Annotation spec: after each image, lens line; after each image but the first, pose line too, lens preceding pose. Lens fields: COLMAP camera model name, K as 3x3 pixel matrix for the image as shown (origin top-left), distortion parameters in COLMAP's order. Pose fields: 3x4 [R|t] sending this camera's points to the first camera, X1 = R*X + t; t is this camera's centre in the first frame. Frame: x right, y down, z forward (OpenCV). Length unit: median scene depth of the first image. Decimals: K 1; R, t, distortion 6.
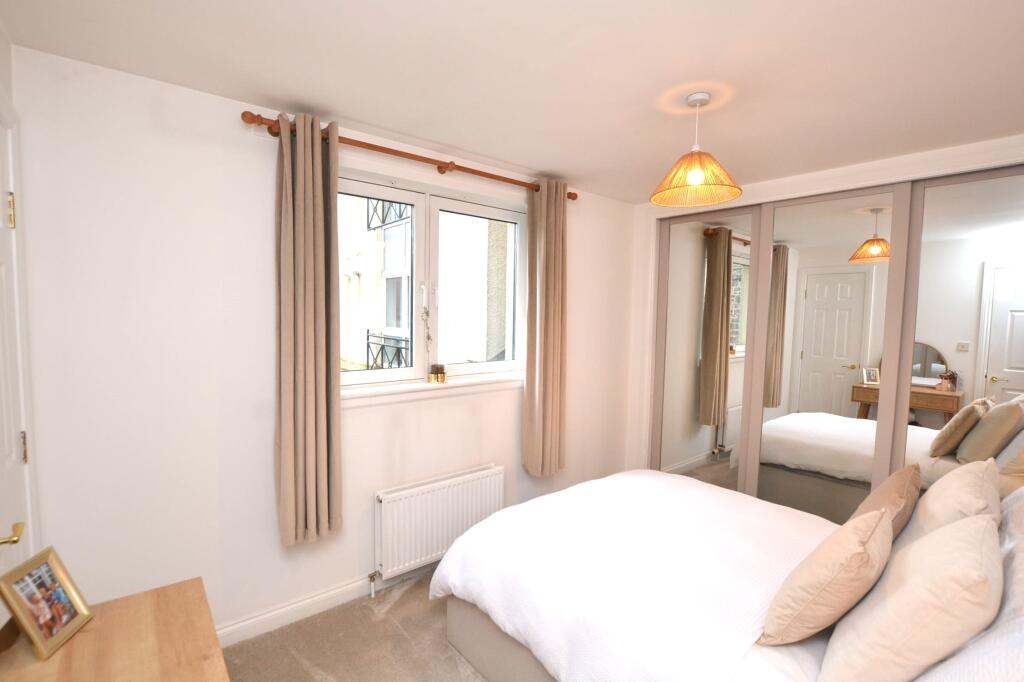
lens RADIAL K [[463.1, 0, 512.5], [0, 463.1, 337.8], [0, 0, 1]] dist [-0.001744, -0.000097]
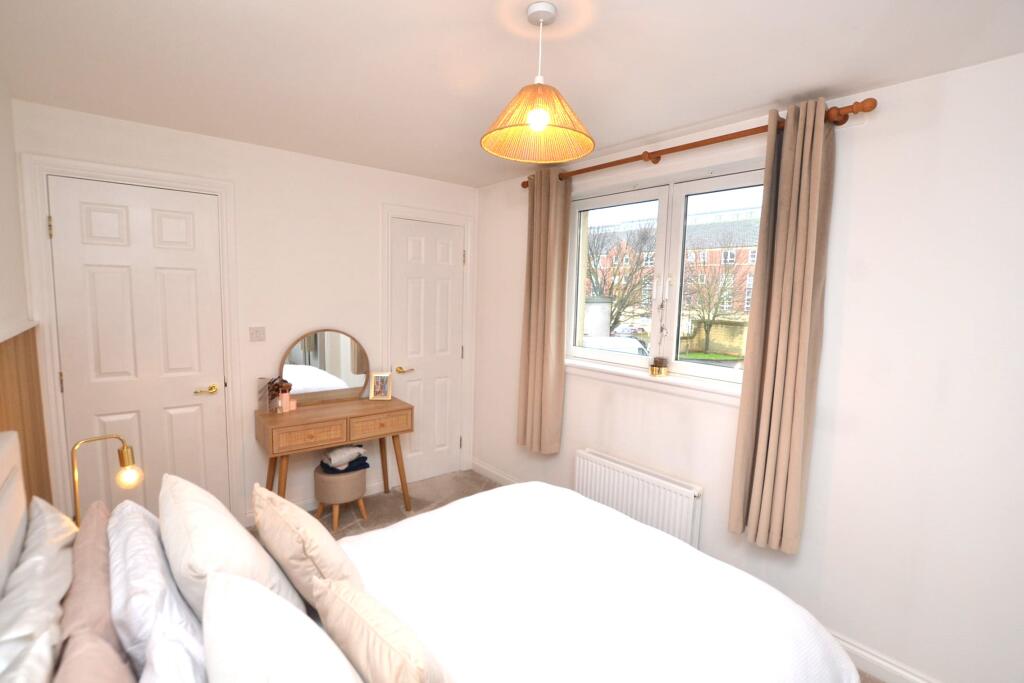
lens RADIAL K [[463.1, 0, 514.8], [0, 463.1, 344.9], [0, 0, 1]] dist [-0.001744, -0.000097]
pose [[0.029862, 0.086431, -0.995810, 0.826041], [-0.096398, 0.991860, 0.083198, -0.022019], [0.994895, 0.093509, 0.037951, 0.672602]]
